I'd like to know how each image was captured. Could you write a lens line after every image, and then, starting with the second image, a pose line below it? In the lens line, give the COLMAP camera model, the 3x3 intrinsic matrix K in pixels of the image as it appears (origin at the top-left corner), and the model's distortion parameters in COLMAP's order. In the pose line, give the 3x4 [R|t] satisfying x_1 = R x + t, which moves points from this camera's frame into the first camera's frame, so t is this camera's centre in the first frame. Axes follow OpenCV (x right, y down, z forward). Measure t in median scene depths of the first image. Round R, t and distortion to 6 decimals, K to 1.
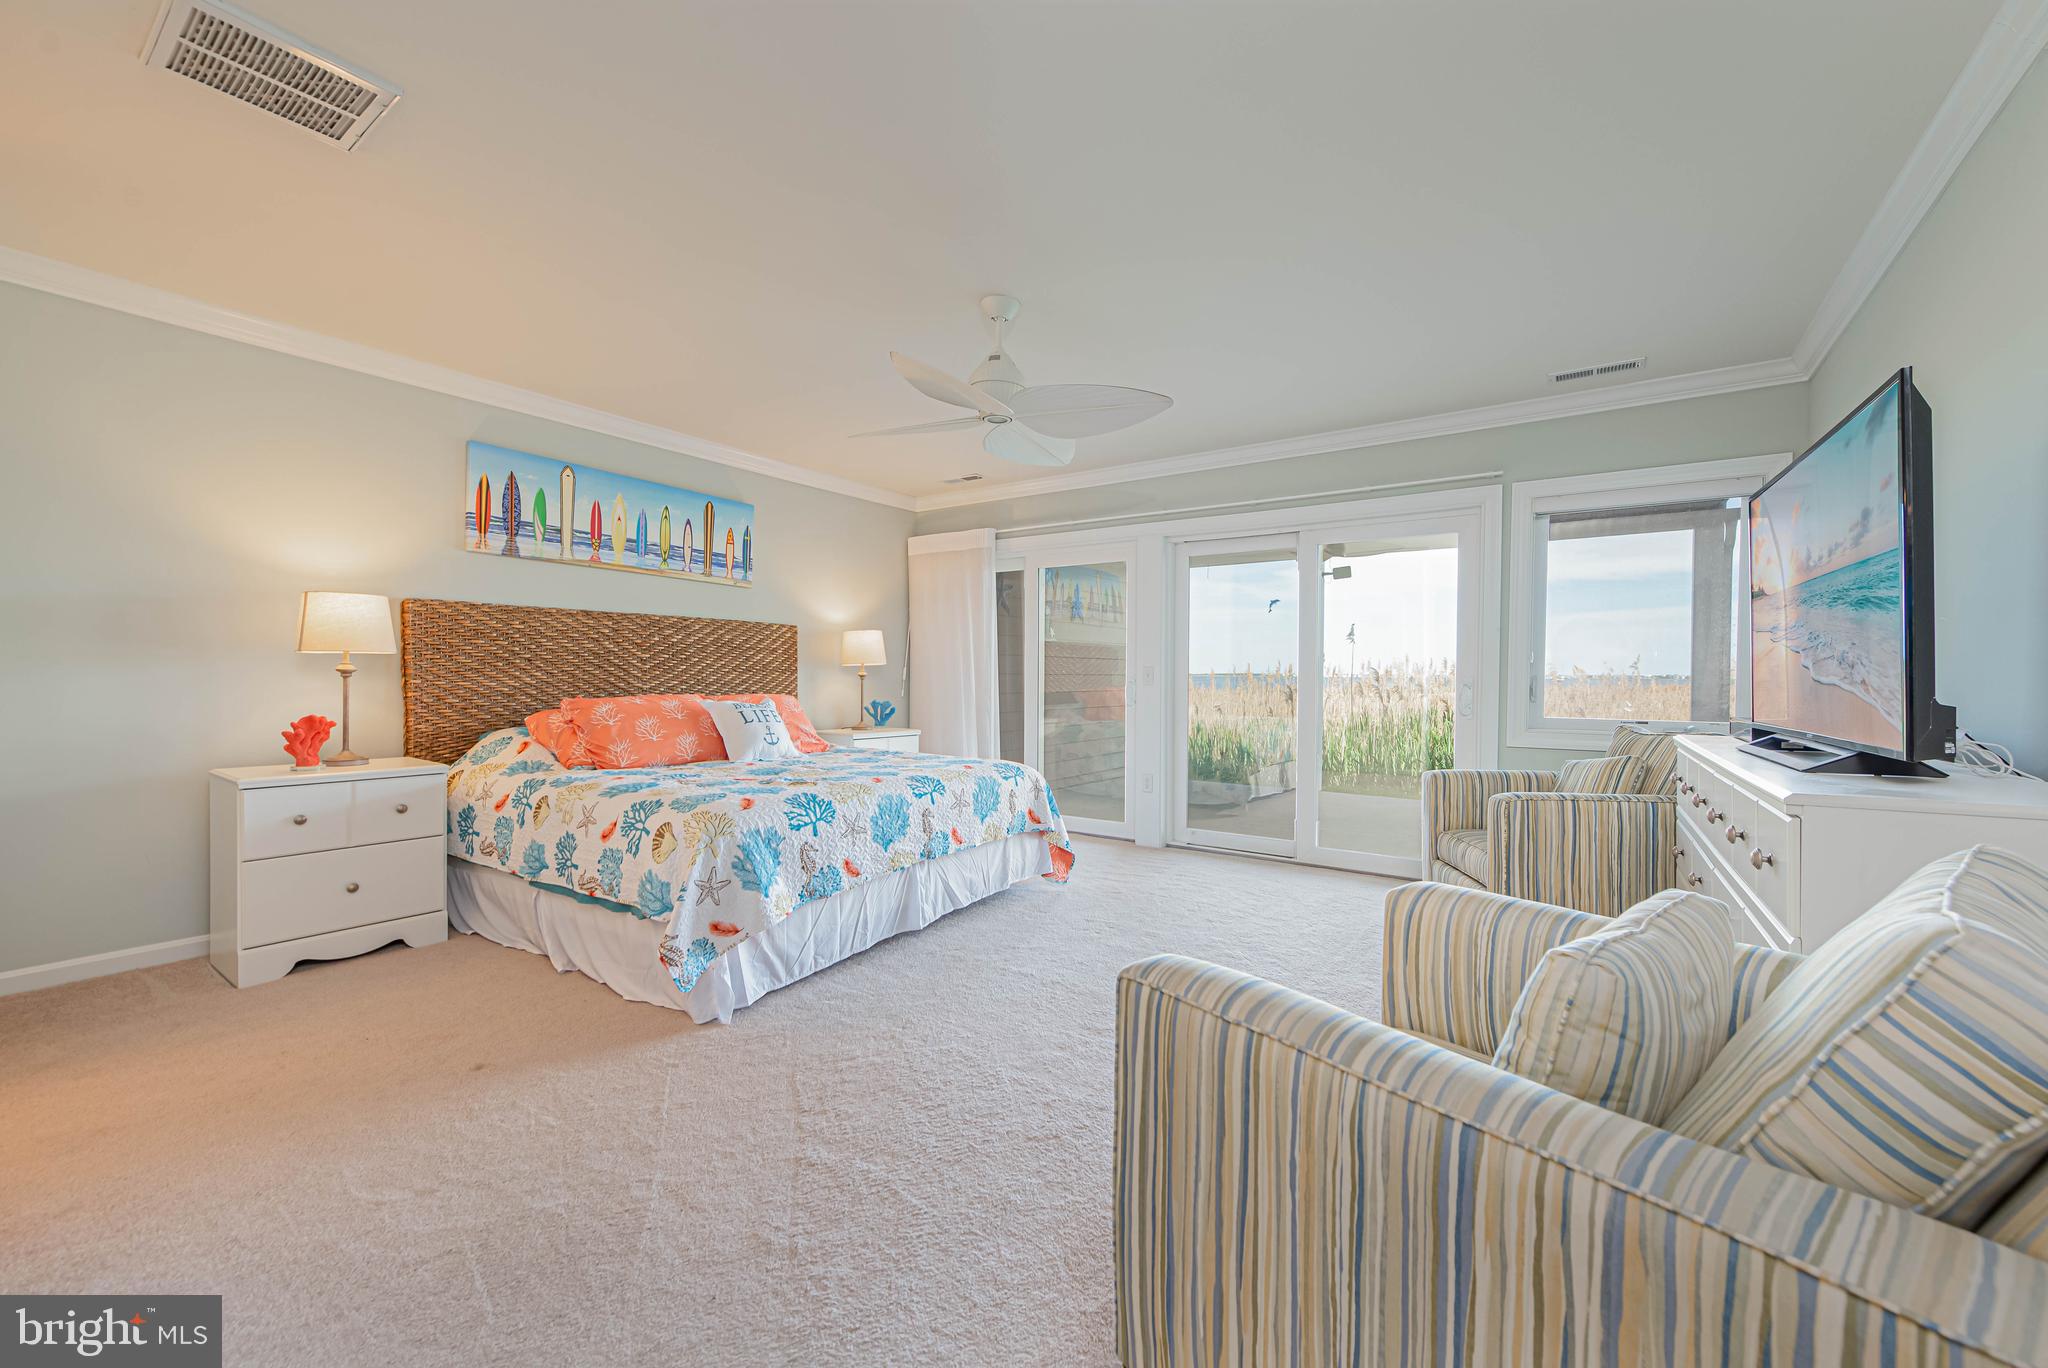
lens RADIAL K [[805.9, 0, 1031.6], [0, 805.9, 670.3], [0, 0, 1]] dist [0.000261, -0.000271]
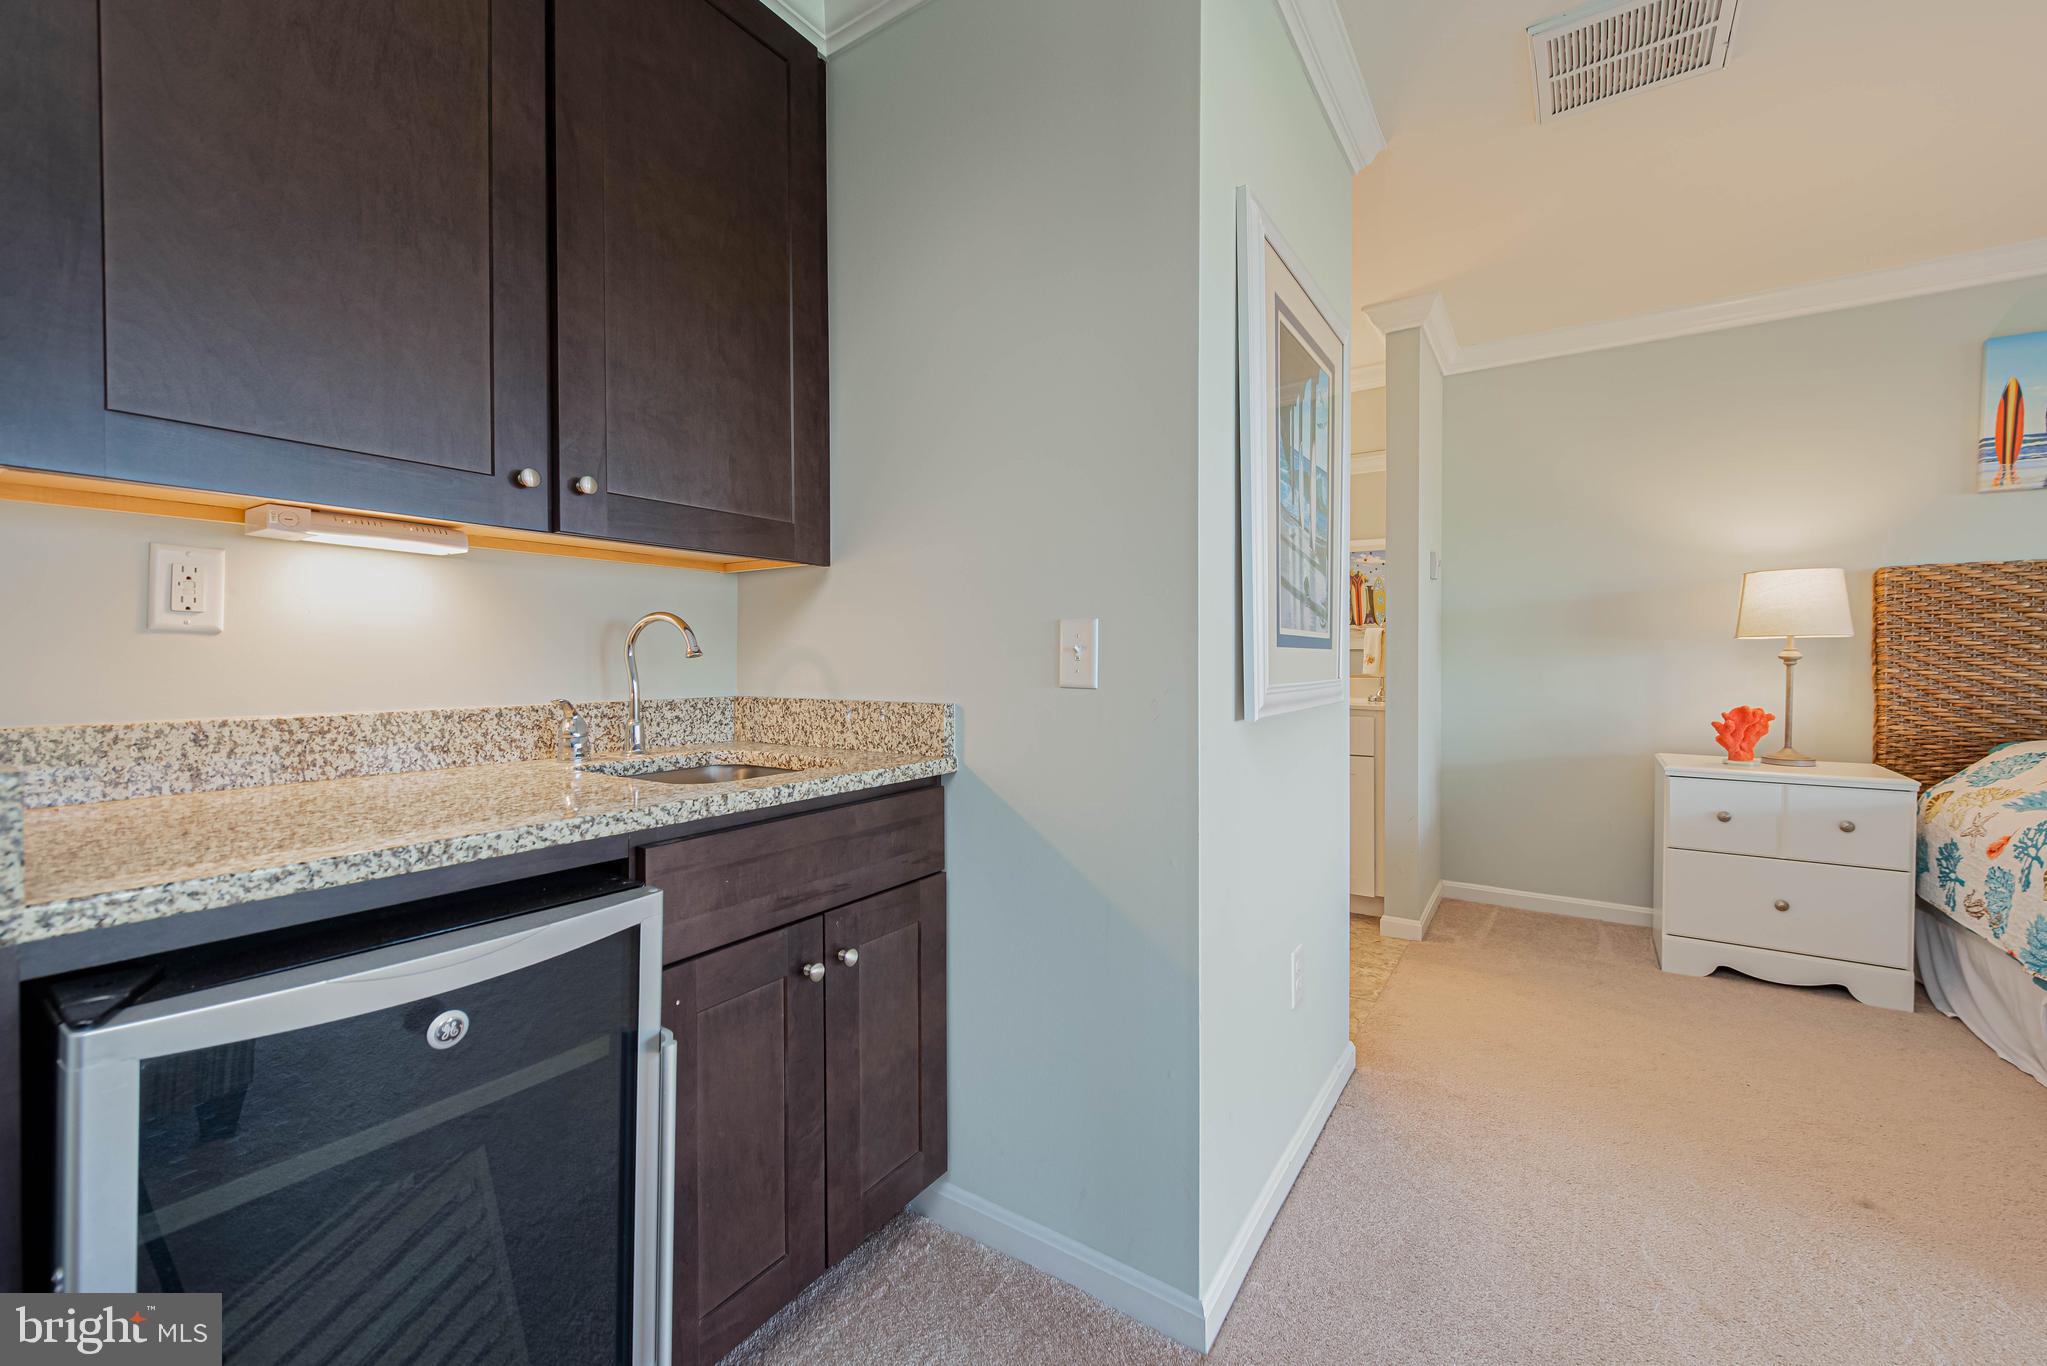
lens RADIAL K [[805.5, 0, 1031.1], [0, 805.5, 669.3], [0, 0, 1]] dist [0.000261, -0.000271]
pose [[0.026583, 0.005419, -0.999632, 0.010050], [0.009328, 0.999940, 0.005669, 0.000222], [0.999603, -0.009475, 0.026531, 0.150249]]
